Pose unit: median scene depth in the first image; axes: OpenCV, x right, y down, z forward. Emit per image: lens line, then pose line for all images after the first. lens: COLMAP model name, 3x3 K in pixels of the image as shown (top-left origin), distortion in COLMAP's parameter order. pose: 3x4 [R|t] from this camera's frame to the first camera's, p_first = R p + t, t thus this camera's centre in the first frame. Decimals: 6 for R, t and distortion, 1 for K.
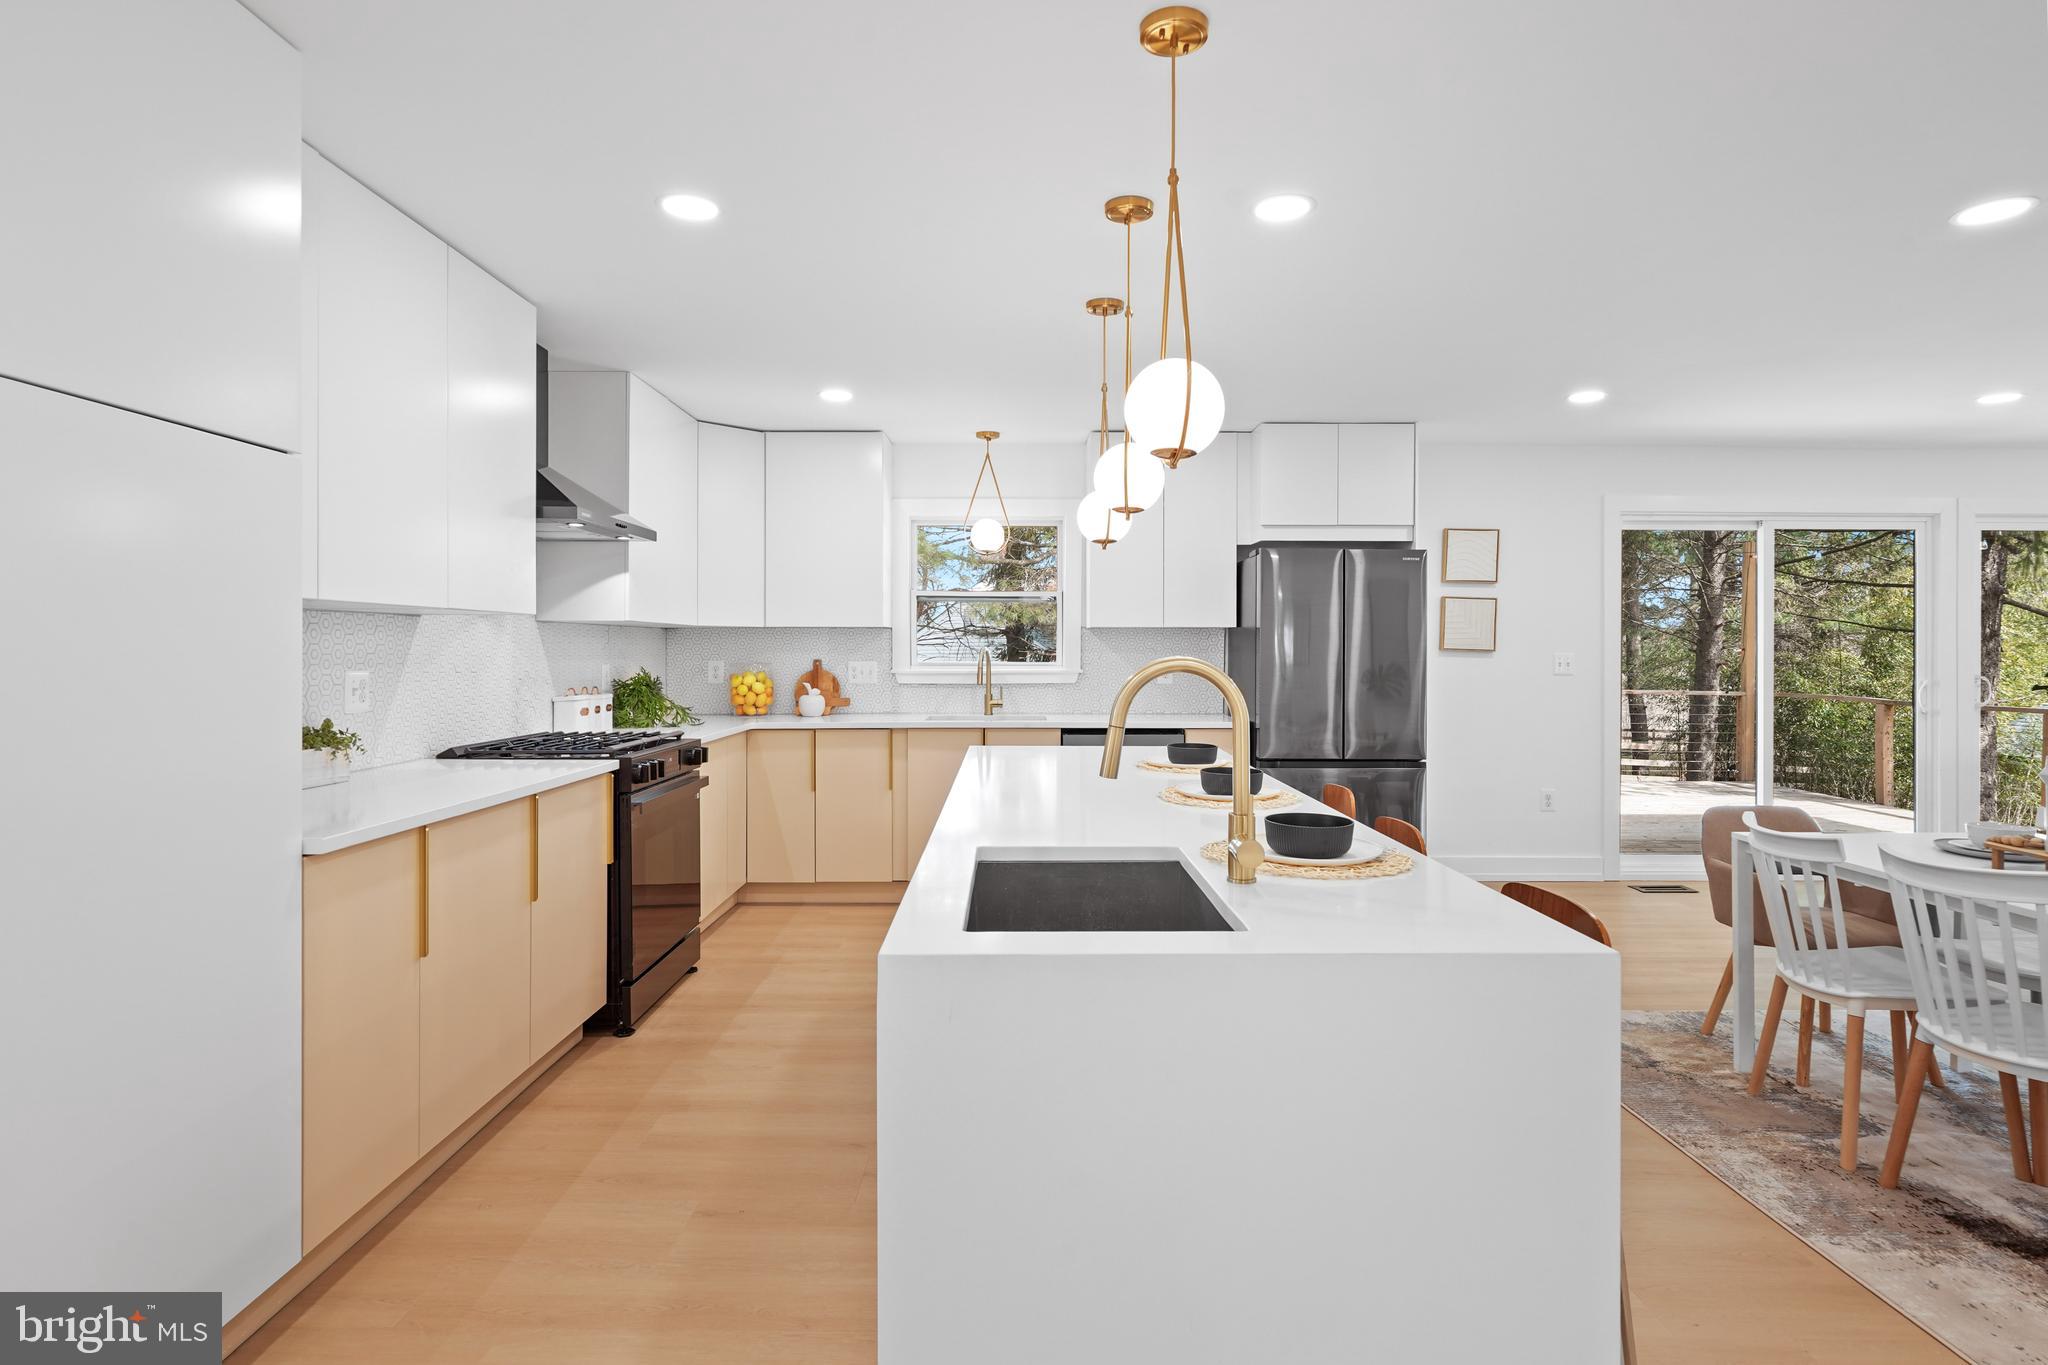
lens RADIAL K [[1055.7, 0, 1034.2], [0, 1055.7, 655.5], [0, 0, 1]] dist [0.002849, 0.001341]
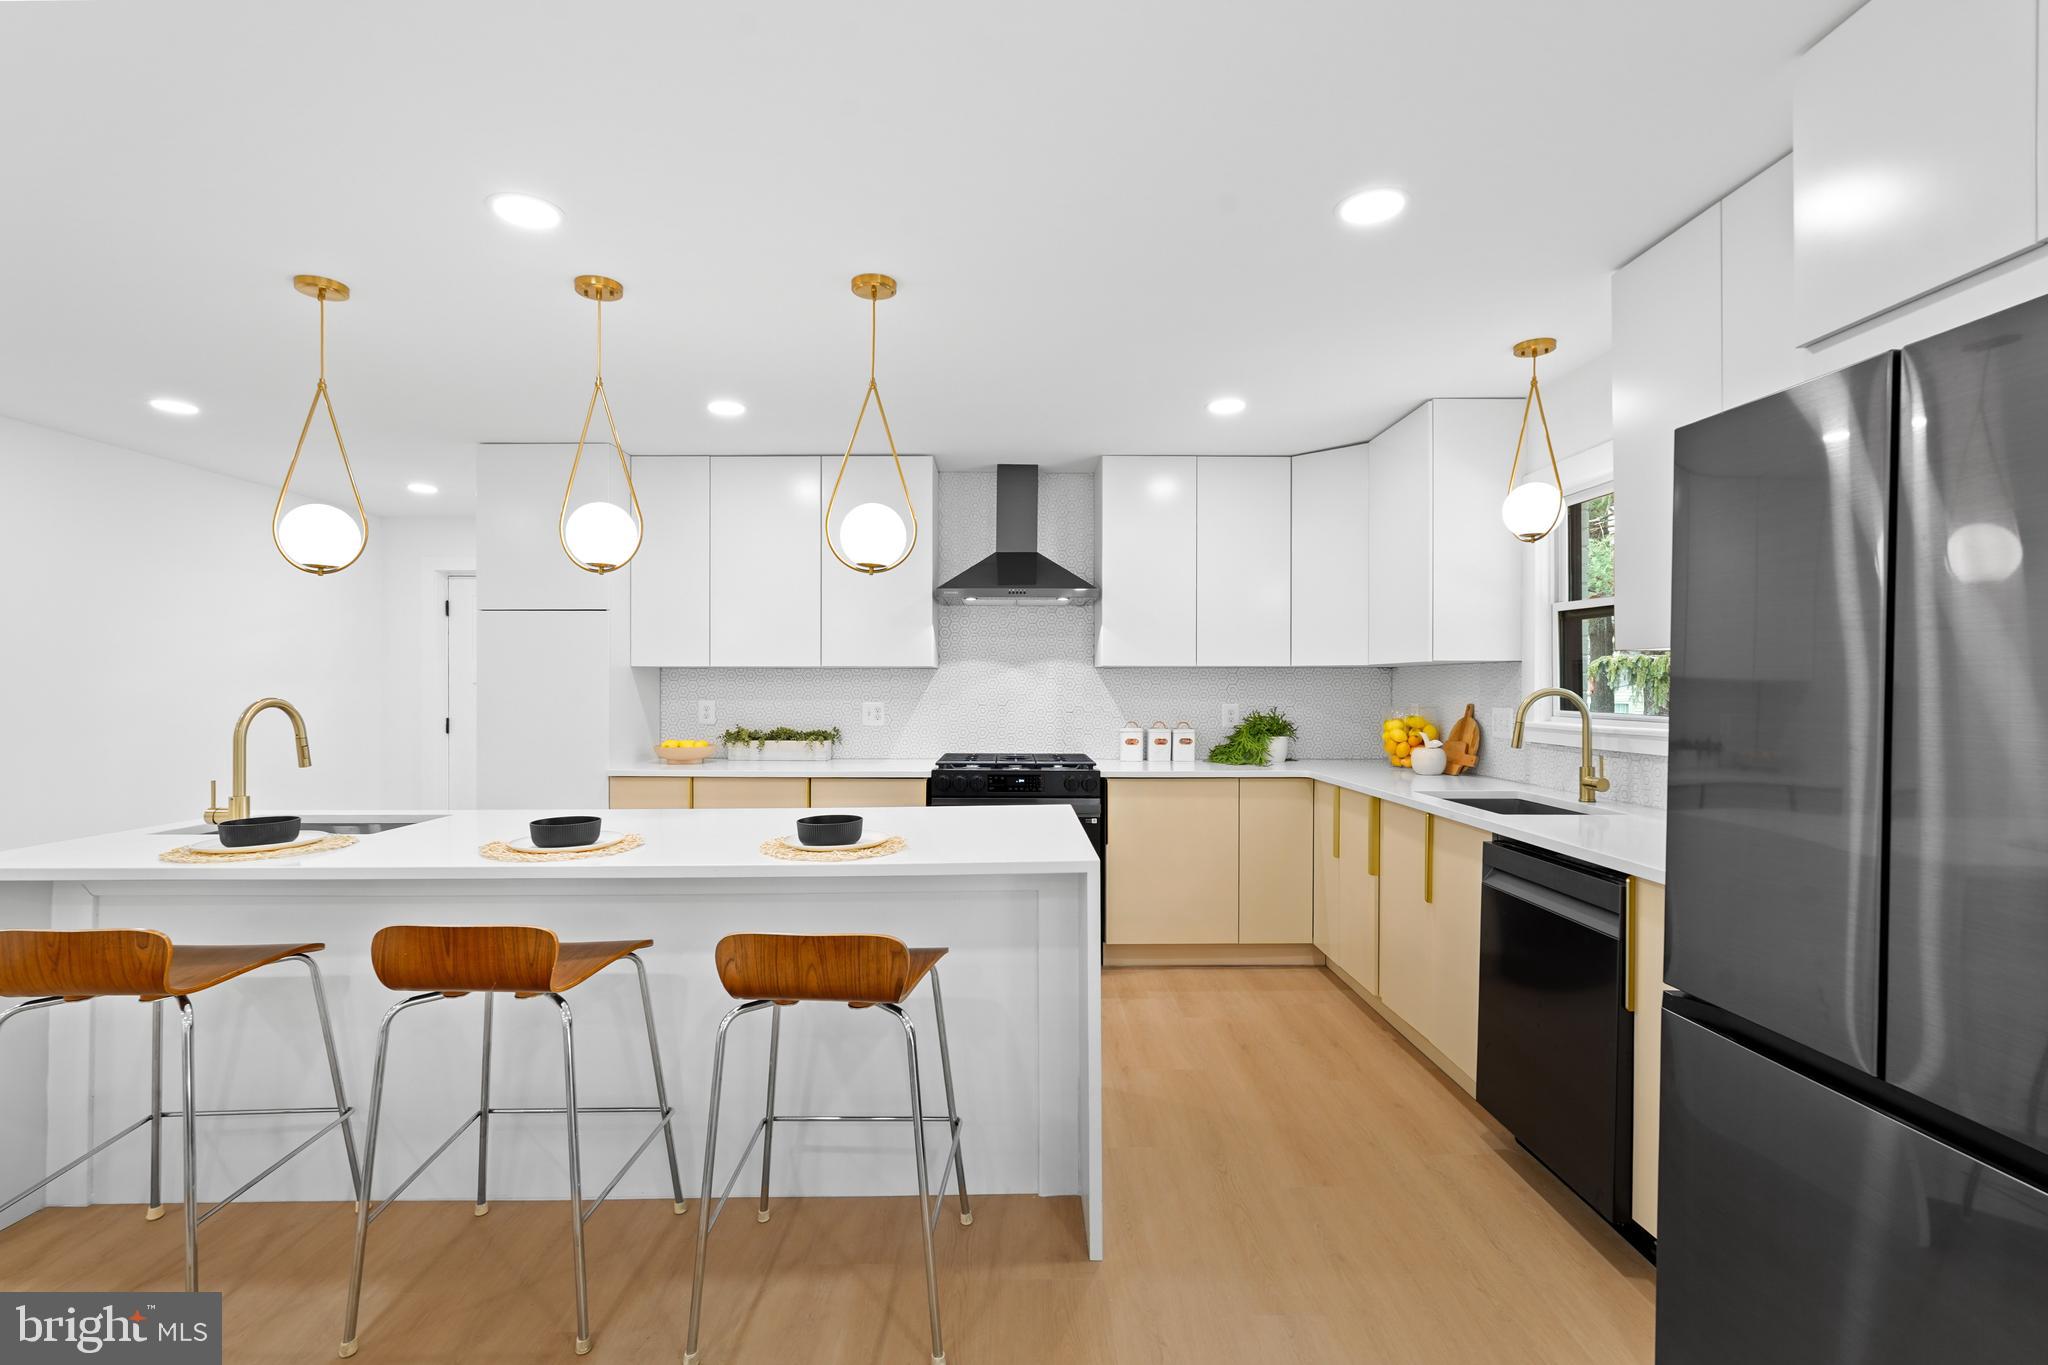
lens RADIAL K [[914.7, 0, 1025.1], [0, 914.7, 686.6], [0, 0, 1]] dist [-0.012597, 0.005914]
pose [[-0.005289, 0.000312, -0.999986, 0.494541], [-0.006505, 0.999979, 0.000347, -0.007653], [0.999965, 0.006507, -0.005287, 0.698897]]
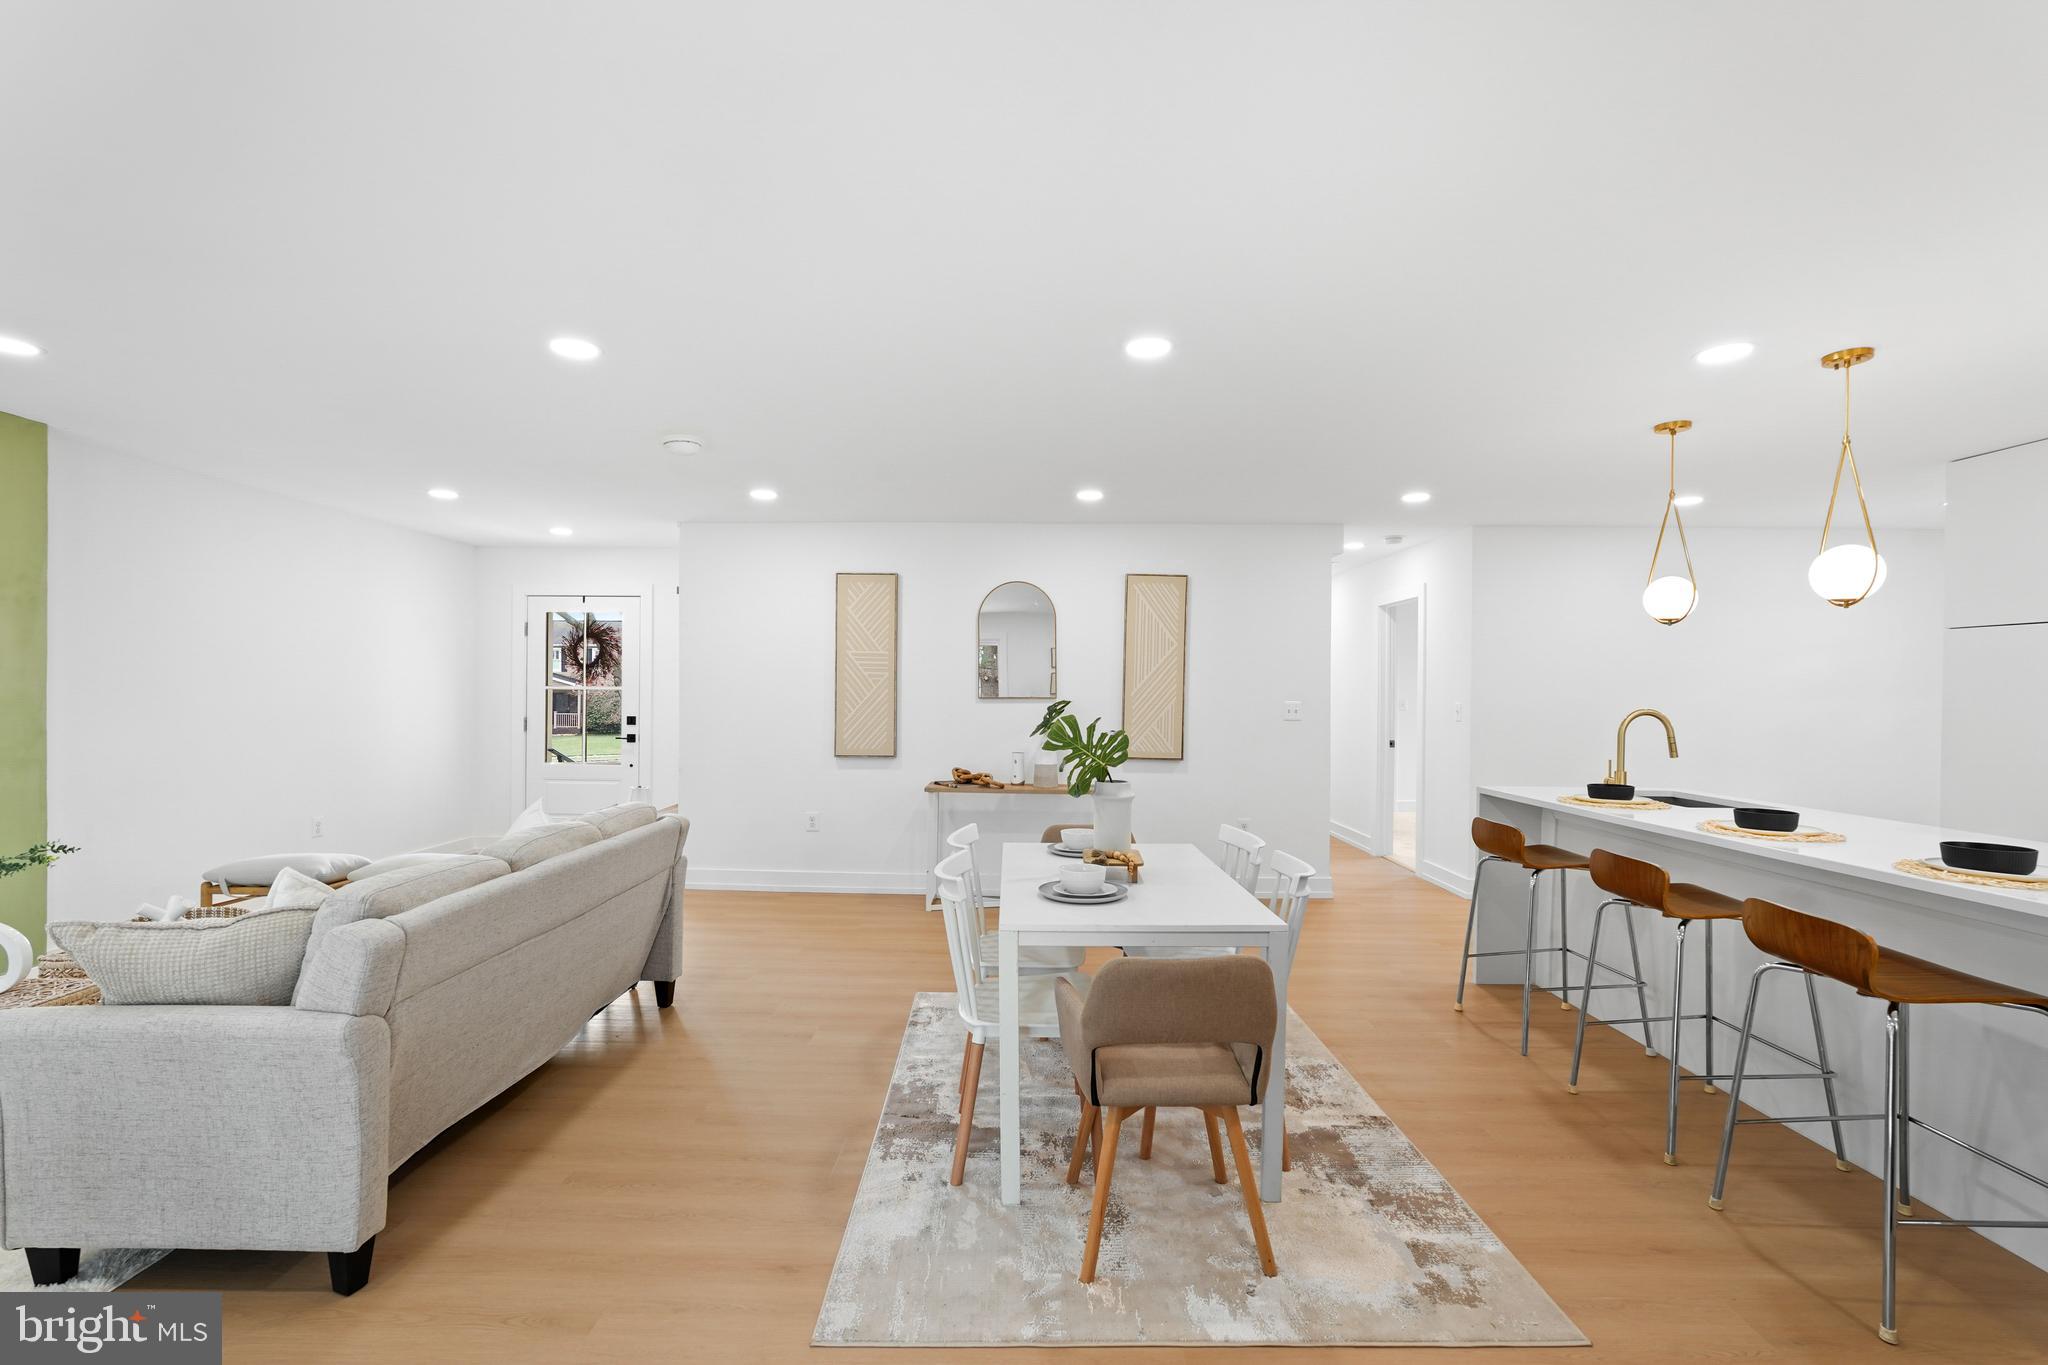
lens RADIAL K [[914.7, 0, 1017.2], [0, 914.7, 678.8], [0, 0, 1]] dist [-0.012597, 0.005914]
pose [[-0.999605, -0.010485, 0.026076, 0.498118], [-0.010622, 0.999930, -0.005125, -0.013556], [-0.026021, -0.005400, -0.999647, 1.014682]]
